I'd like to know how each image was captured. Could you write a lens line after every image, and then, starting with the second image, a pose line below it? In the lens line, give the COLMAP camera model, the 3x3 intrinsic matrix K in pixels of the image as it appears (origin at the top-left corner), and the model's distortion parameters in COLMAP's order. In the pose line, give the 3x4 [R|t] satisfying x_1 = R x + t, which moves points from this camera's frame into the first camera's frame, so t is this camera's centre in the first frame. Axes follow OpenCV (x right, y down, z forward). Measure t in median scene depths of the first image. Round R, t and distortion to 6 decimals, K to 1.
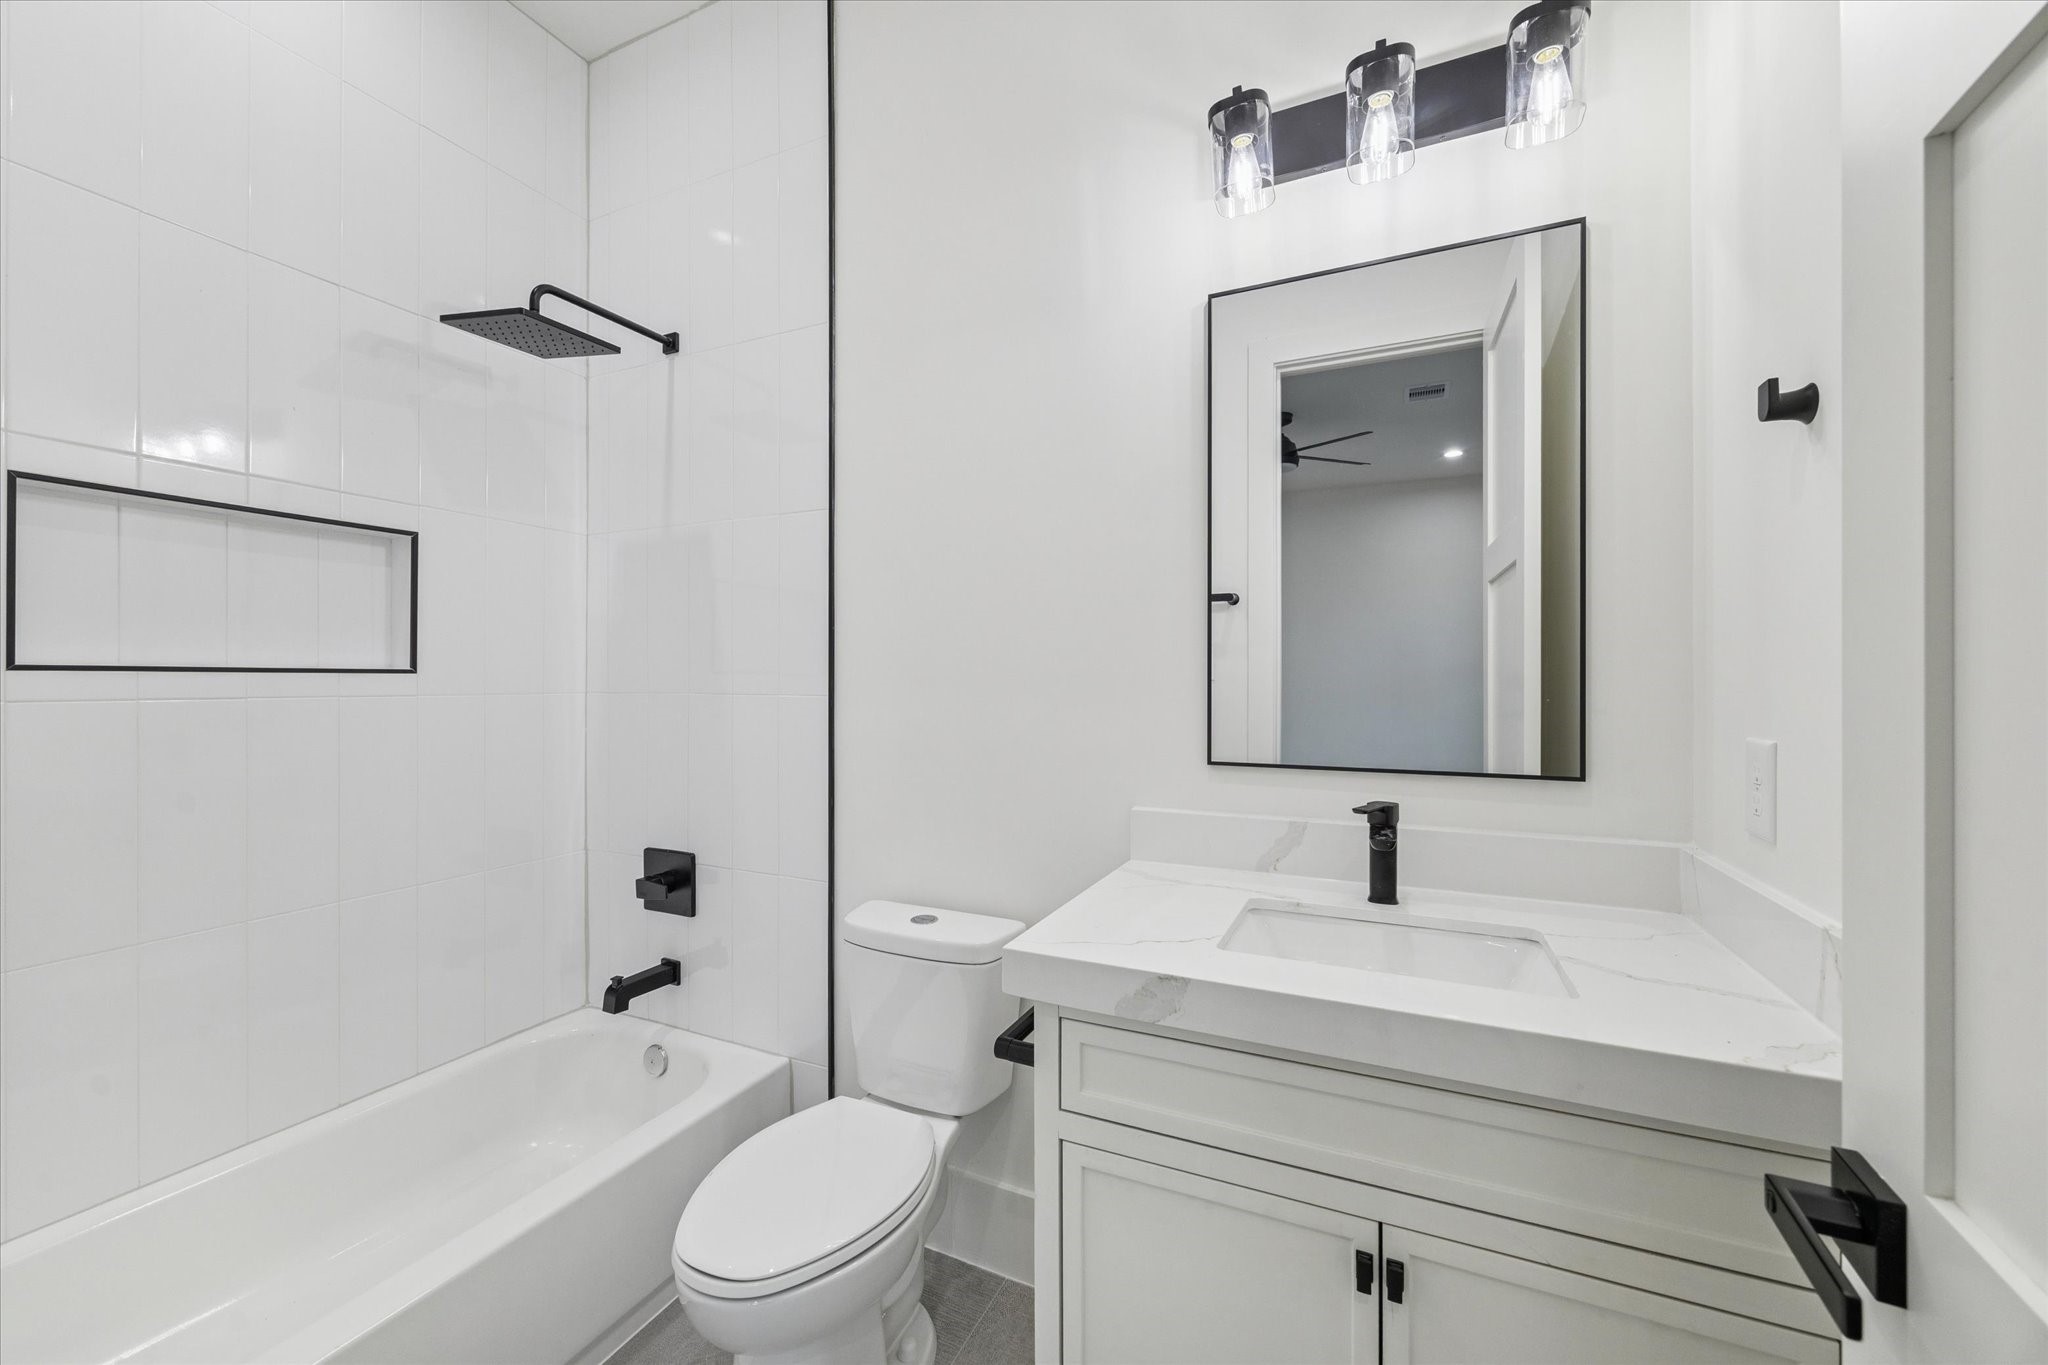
lens RADIAL K [[799.5, 0, 1022.0], [0, 799.5, 682.6], [0, 0, 1]] dist [-0.001001, -0.000070]
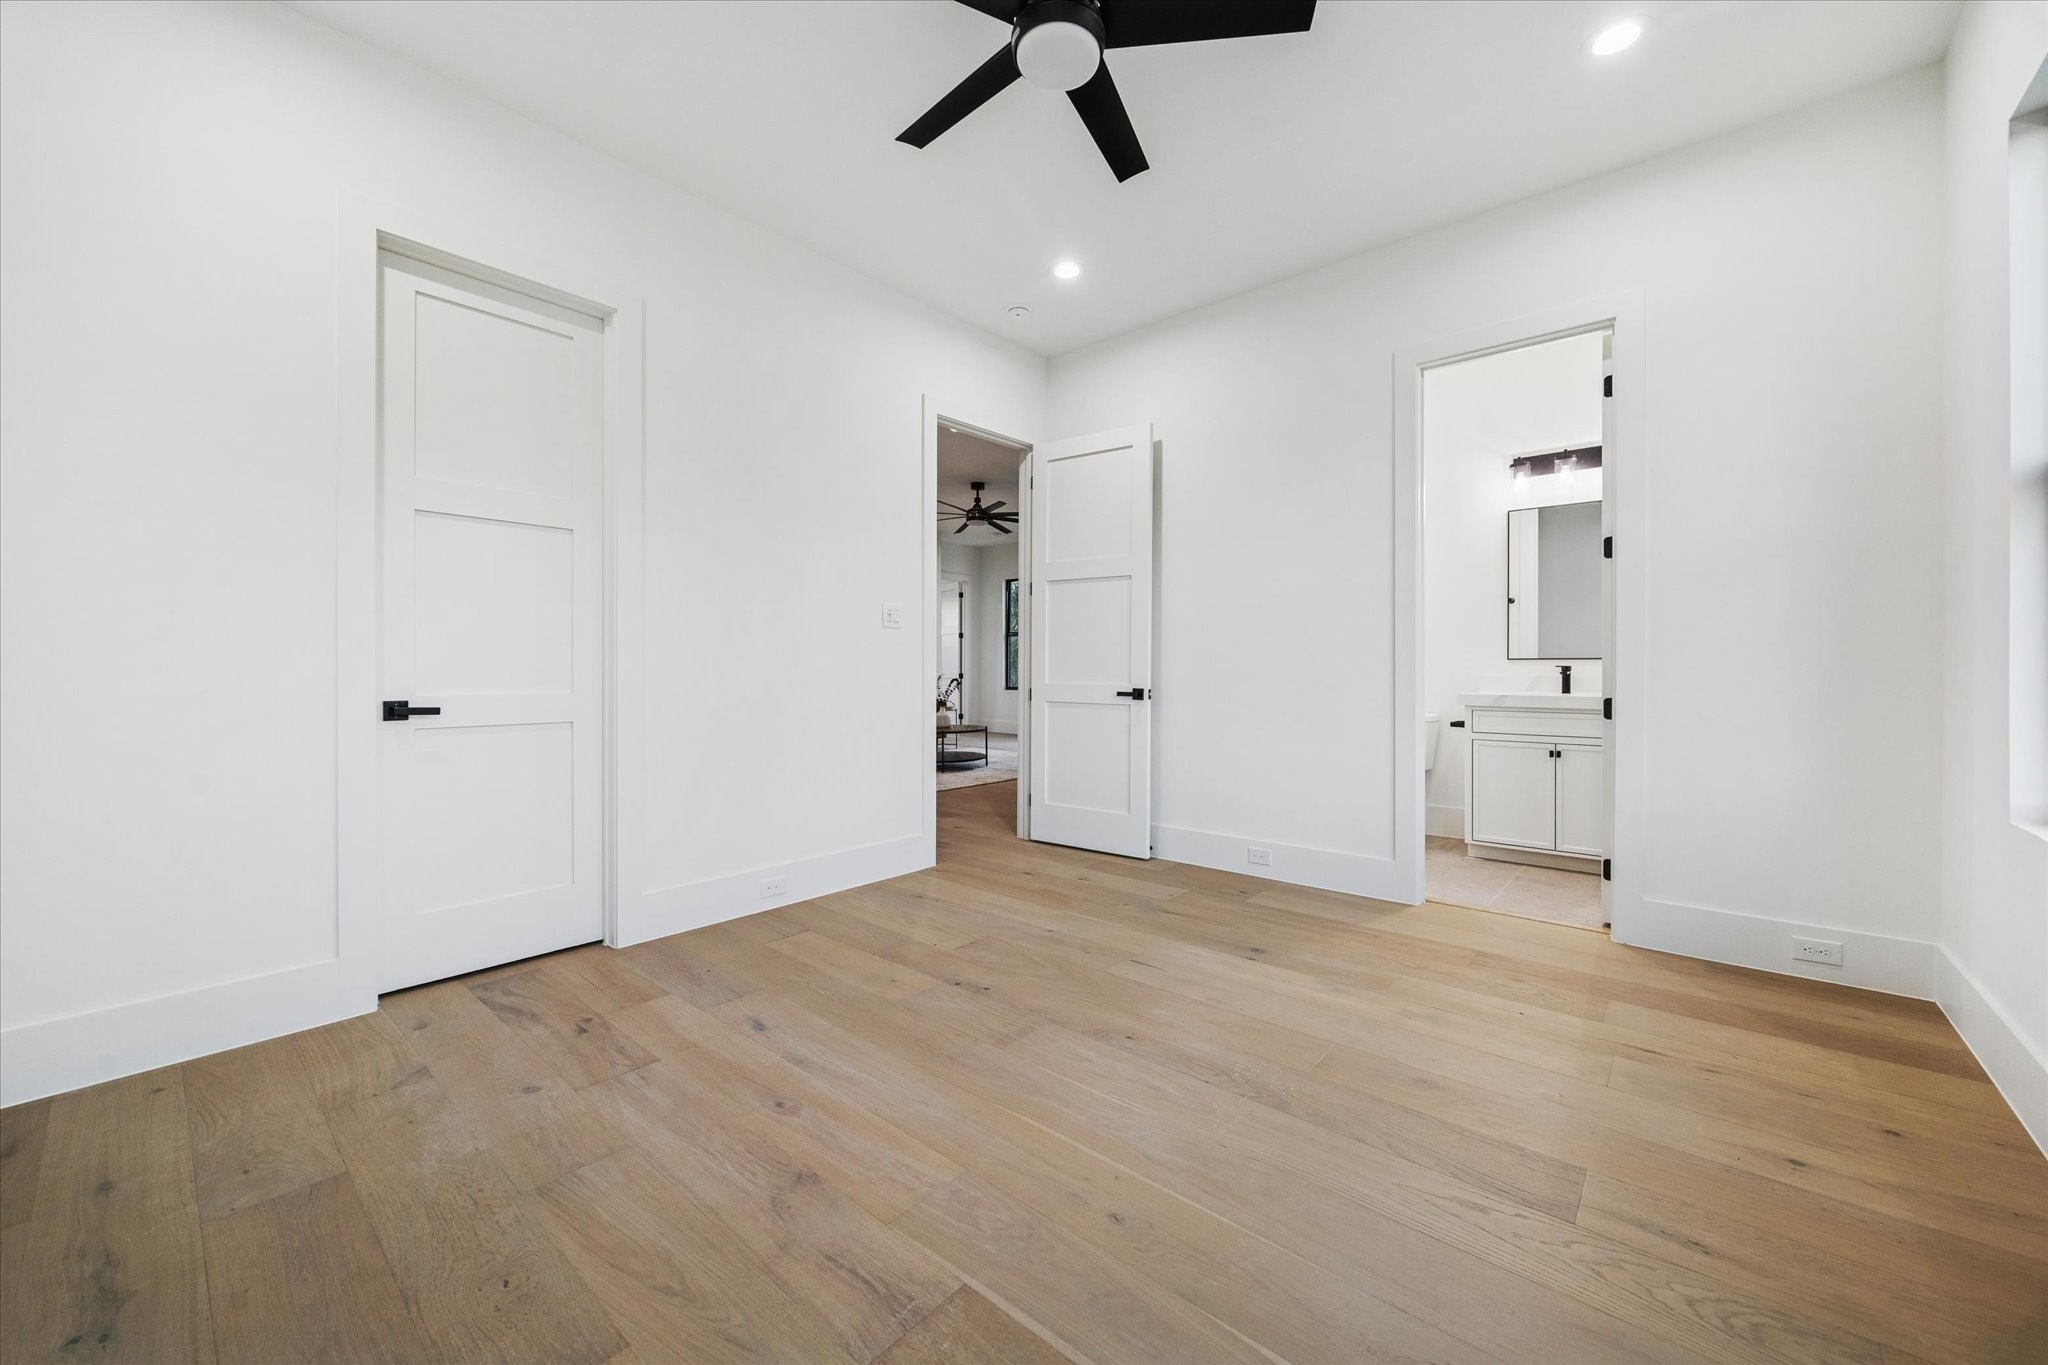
lens RADIAL K [[799.5, 0, 1026.9], [0, 799.5, 672.6], [0, 0, 1]] dist [-0.001001, -0.000070]
pose [[0.961103, -0.003571, -0.276167, -1.084345], [0.002350, 0.999986, -0.004752, 0.251594], [0.276180, 0.003918, 0.961098, -3.837788]]
